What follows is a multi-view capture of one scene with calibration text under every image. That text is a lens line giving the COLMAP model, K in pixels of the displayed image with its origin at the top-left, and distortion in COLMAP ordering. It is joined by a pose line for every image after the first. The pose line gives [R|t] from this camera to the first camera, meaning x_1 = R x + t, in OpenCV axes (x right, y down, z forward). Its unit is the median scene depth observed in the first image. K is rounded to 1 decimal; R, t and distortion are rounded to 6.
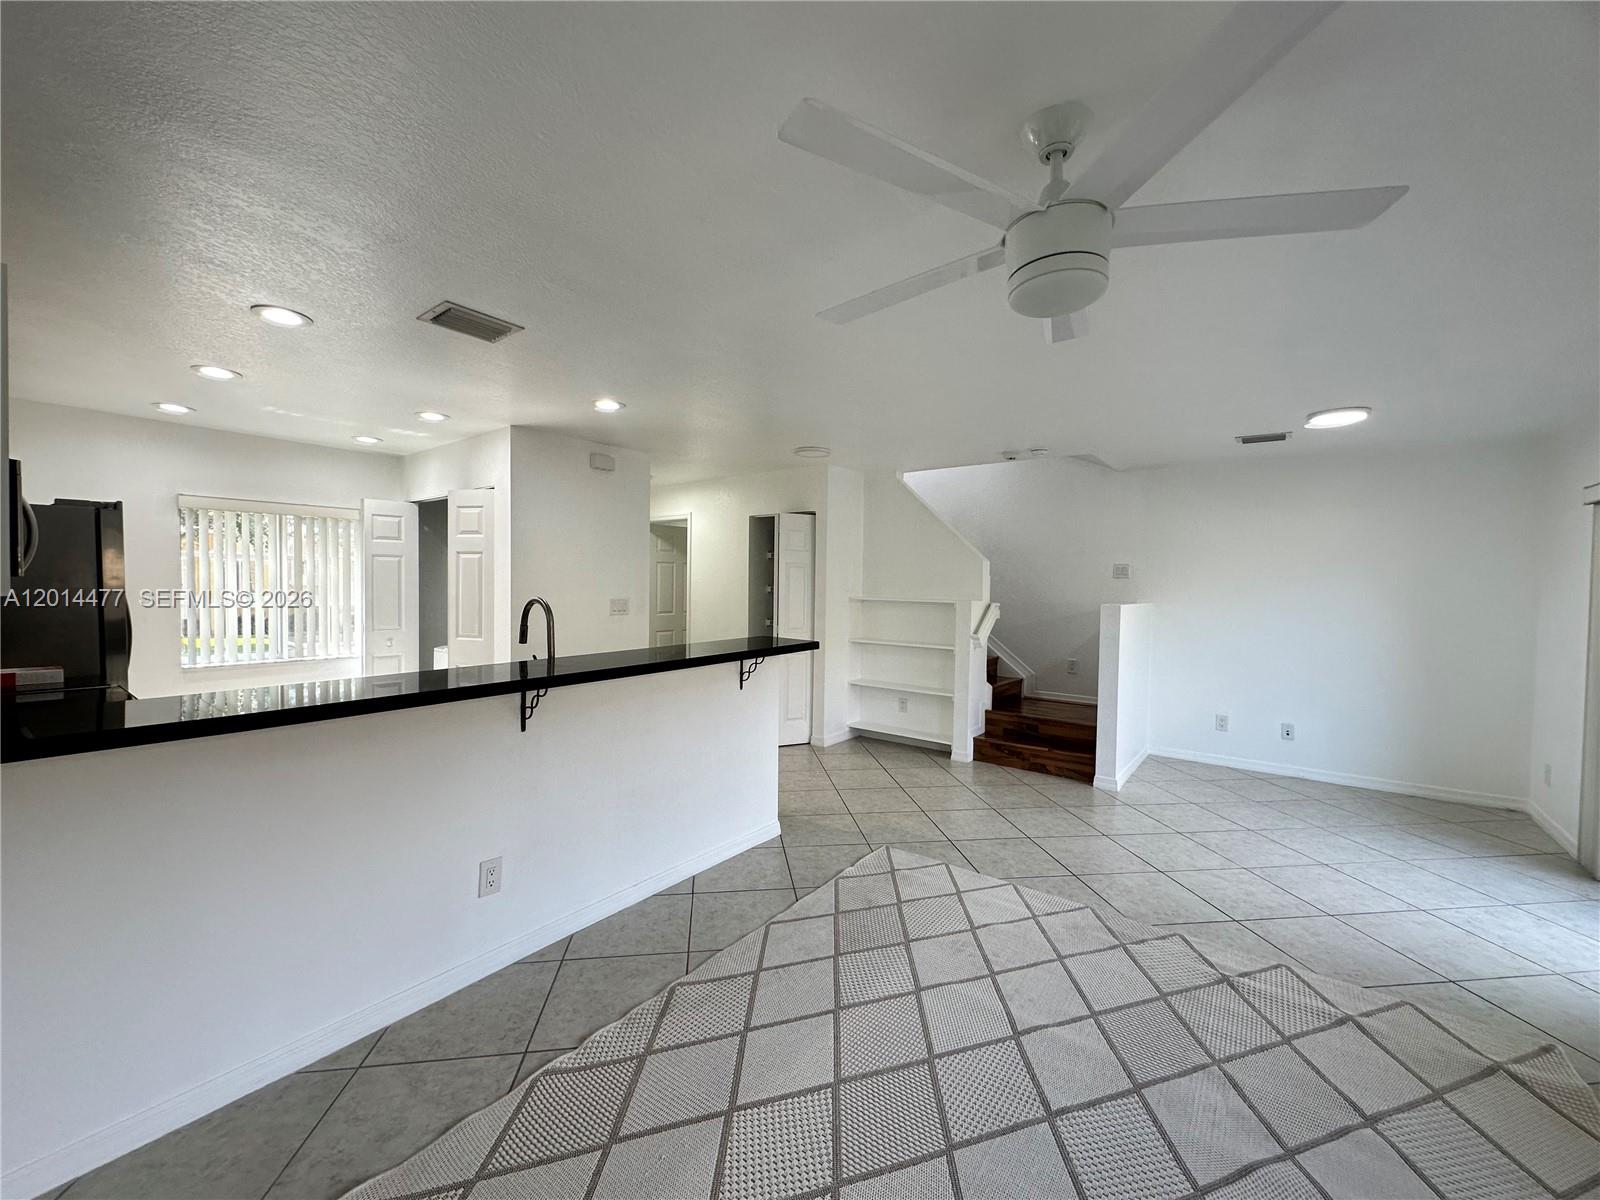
lens RADIAL K [[637.9, 0, 799.0], [0, 637.9, 599.4], [0, 0, 1]] dist [-0.002741, 0.000243]
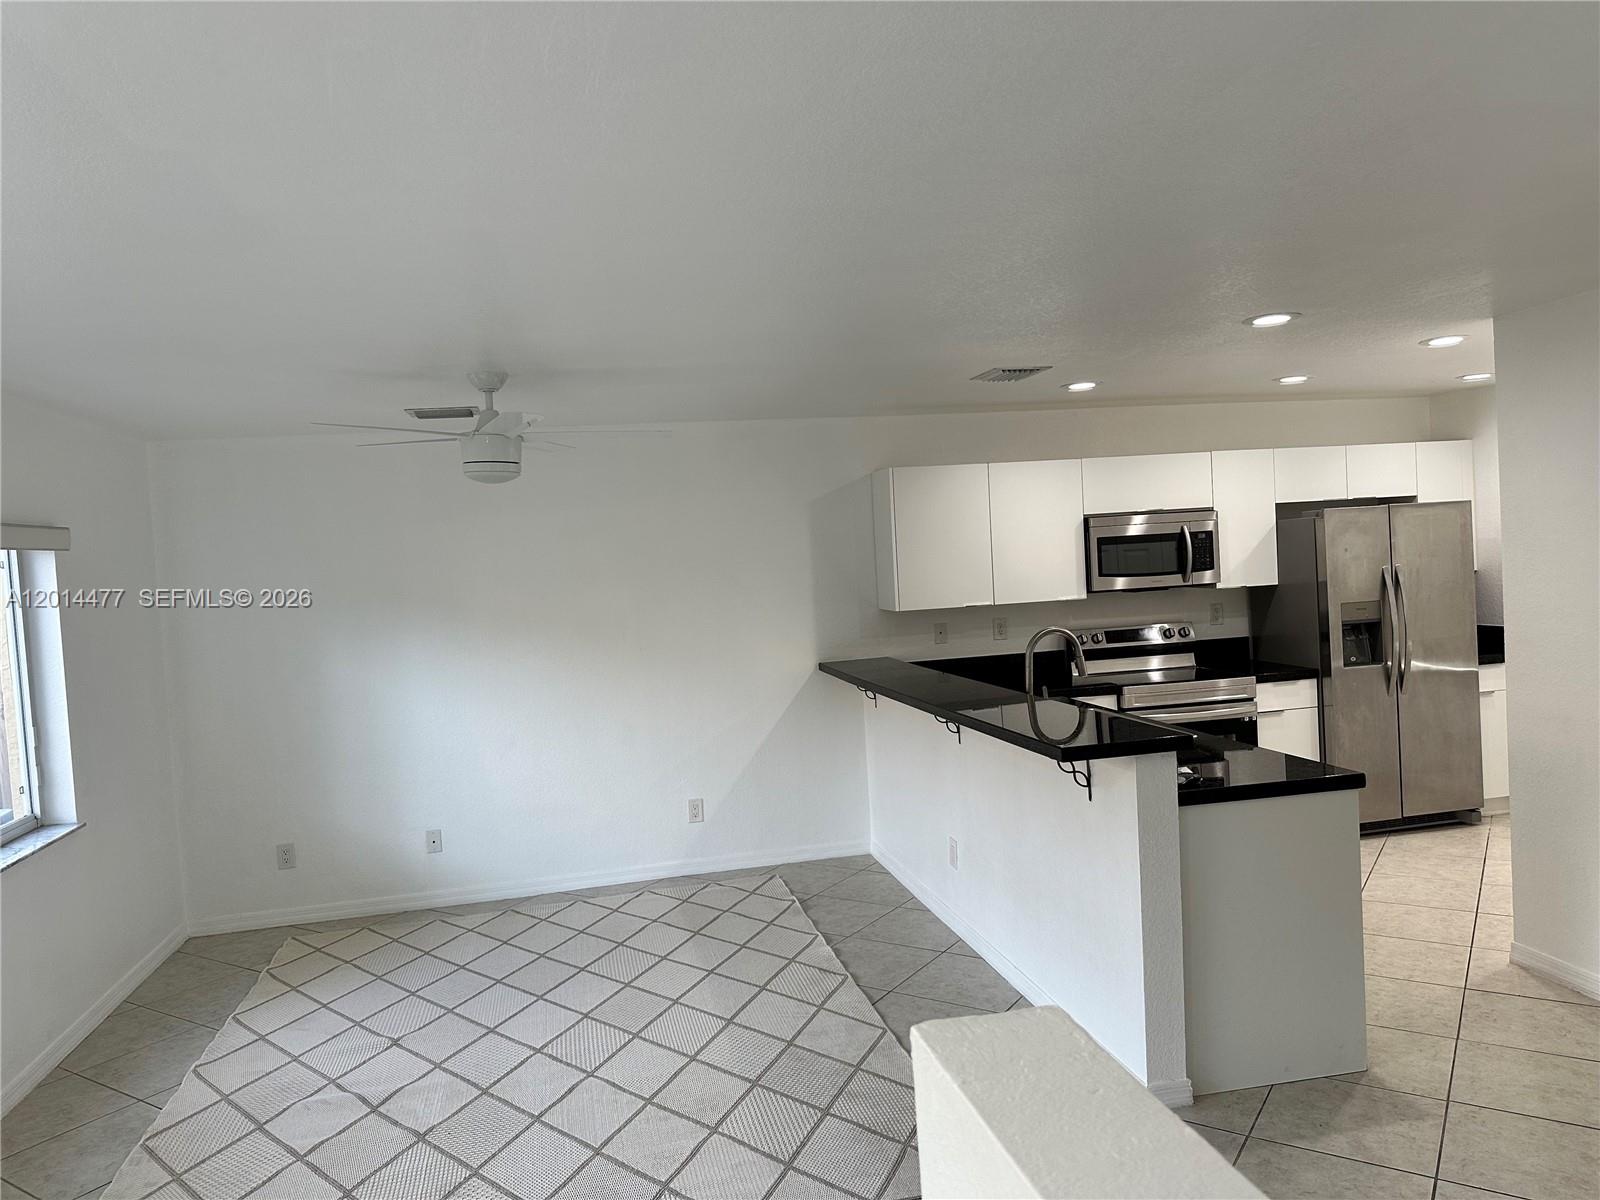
lens RADIAL K [[1114.1, 0, 805.0], [0, 1114.1, 599.9], [0, 0, 1]] dist [0.143476, -0.267359]
pose [[-0.650070, 0.054466, -0.757919, 0.794201], [0.025905, 0.998437, 0.049532, -0.100412], [0.759432, 0.012566, -0.650465, 1.320374]]
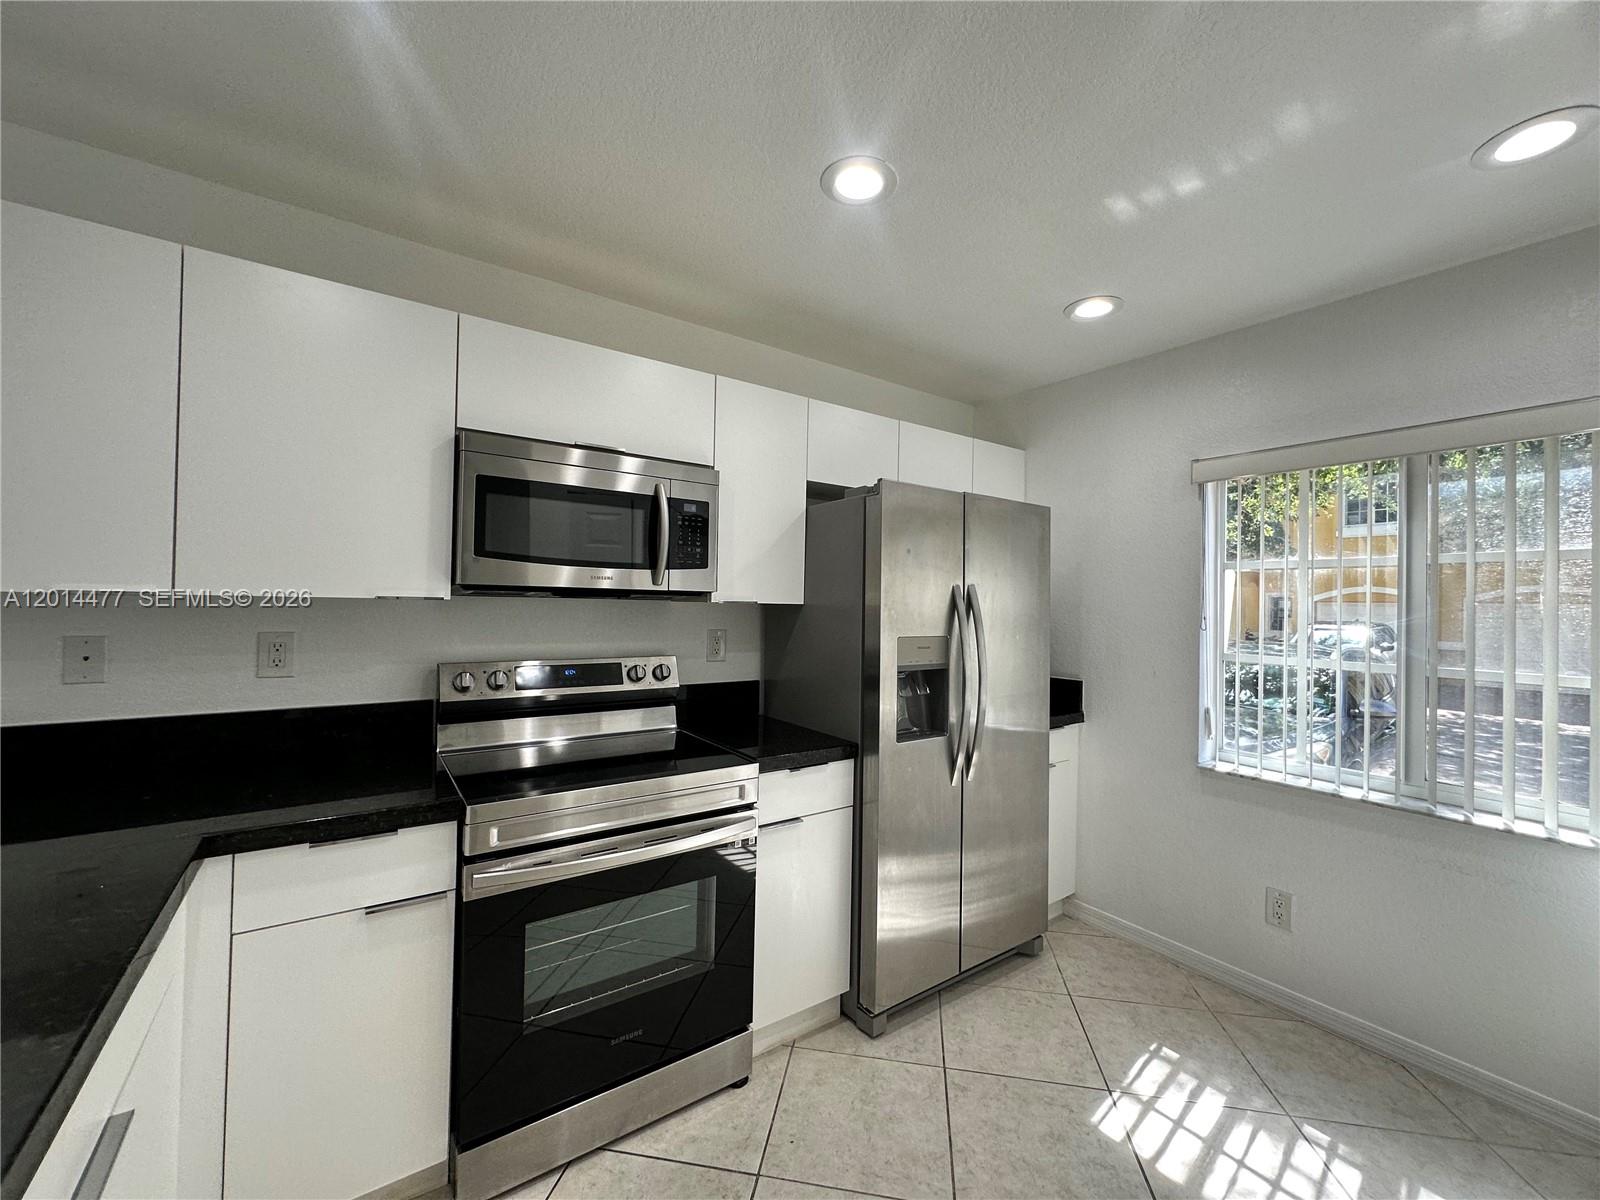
lens RADIAL K [[637.9, 0, 799.0], [0, 637.9, 599.4], [0, 0, 1]] dist [-0.002741, 0.000243]
pose [[-0.300494, -0.028120, -0.953369, -0.362778], [-0.050416, 0.998636, -0.013564, -0.016815], [0.952450, 0.043989, -0.301502, 0.936169]]
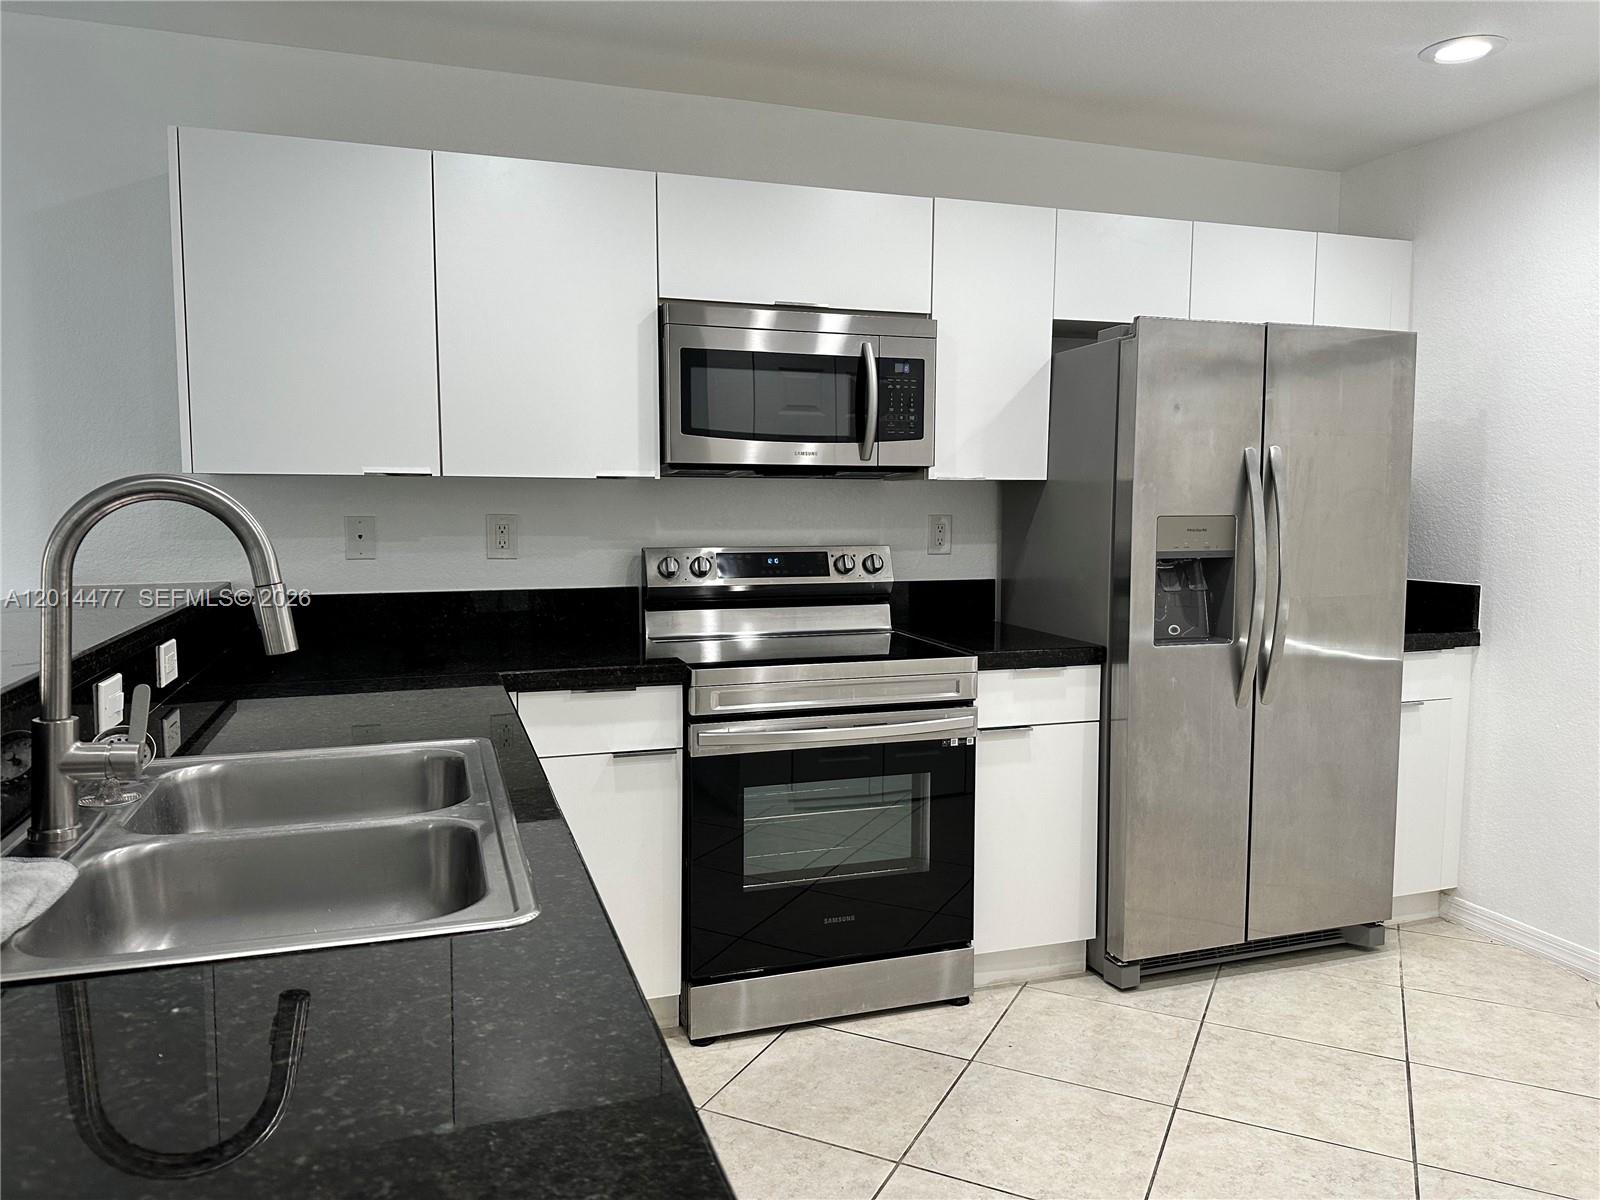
lens RADIAL K [[1114.1, 0, 805.0], [0, 1114.1, 599.9], [0, 0, 1]] dist [0.143476, -0.267359]
pose [[-0.558752, 0.058343, -0.827280, -0.124972], [-0.034629, 0.995011, 0.093561, -0.002990], [0.828611, 0.080926, -0.553944, 1.088173]]
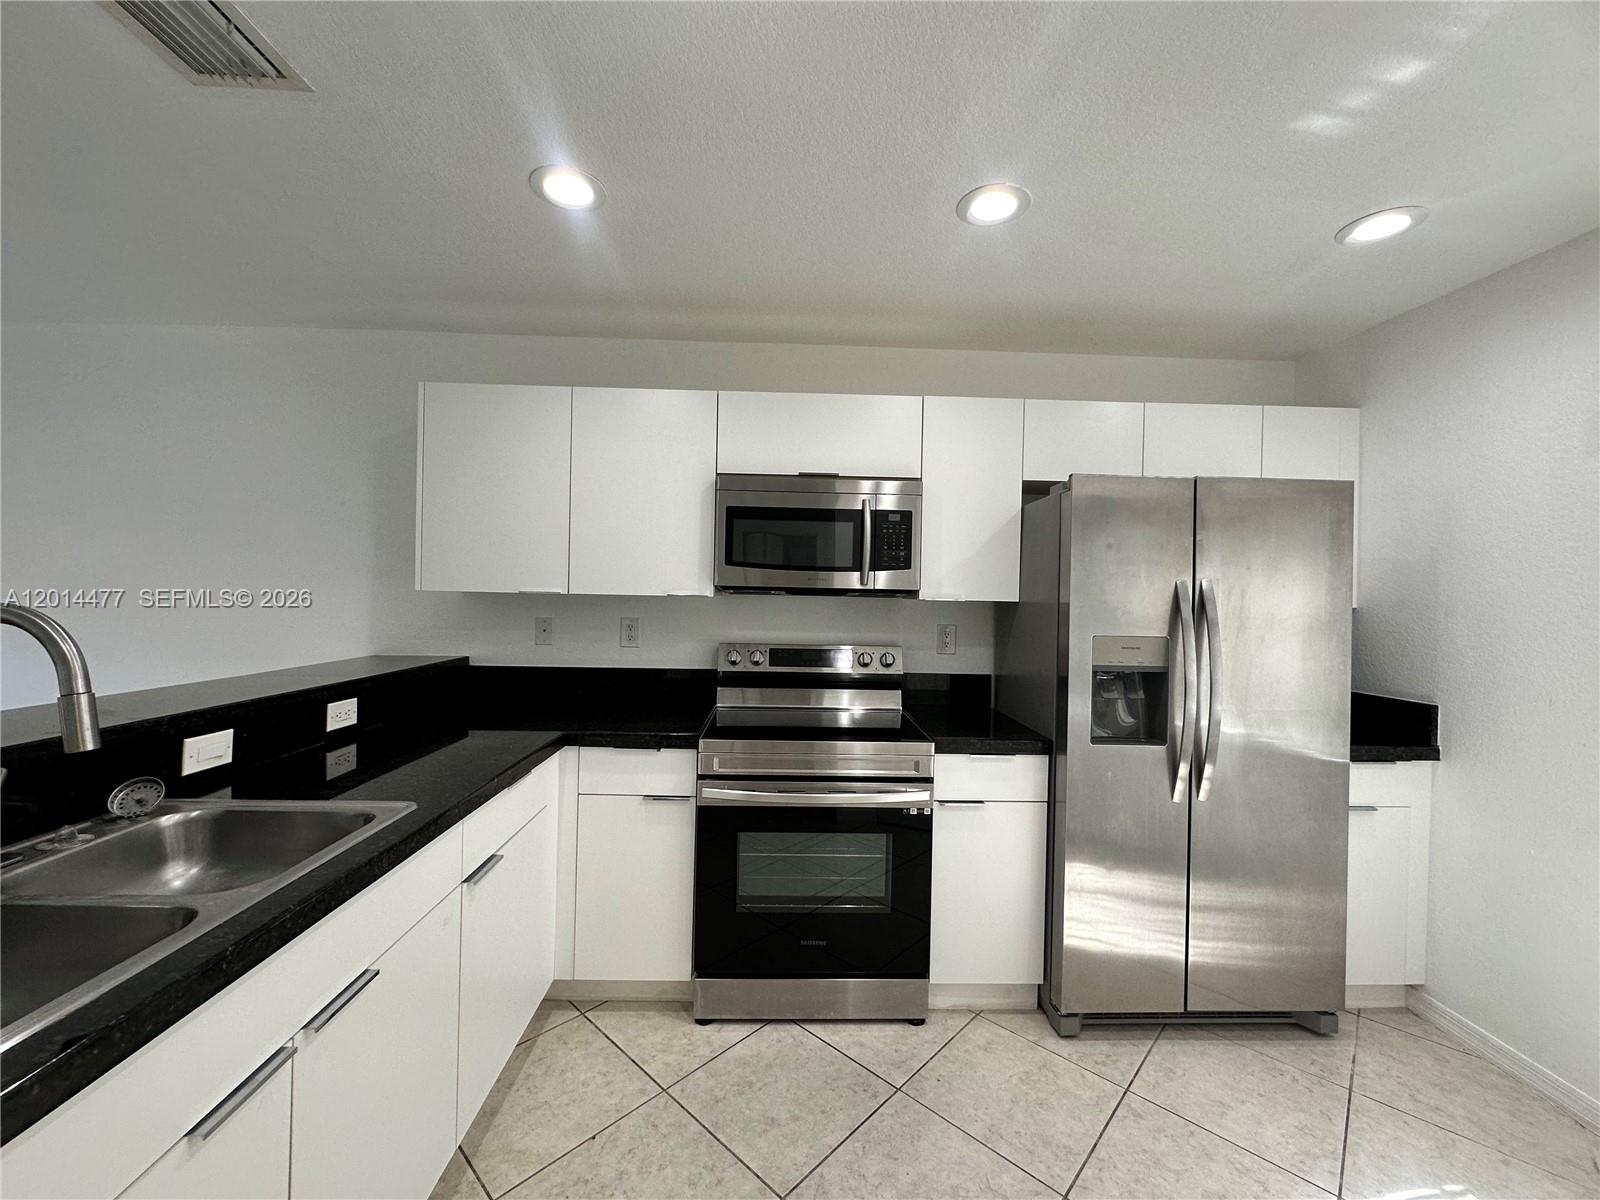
lens RADIAL K [[637.9, 0, 799.0], [0, 637.9, 599.4], [0, 0, 1]] dist [-0.002741, 0.000243]
pose [[-0.776289, -0.028026, -0.629753, -0.385852], [-0.050511, 0.998564, 0.017825, -0.023266], [0.628350, 0.045647, -0.776591, 1.110311]]
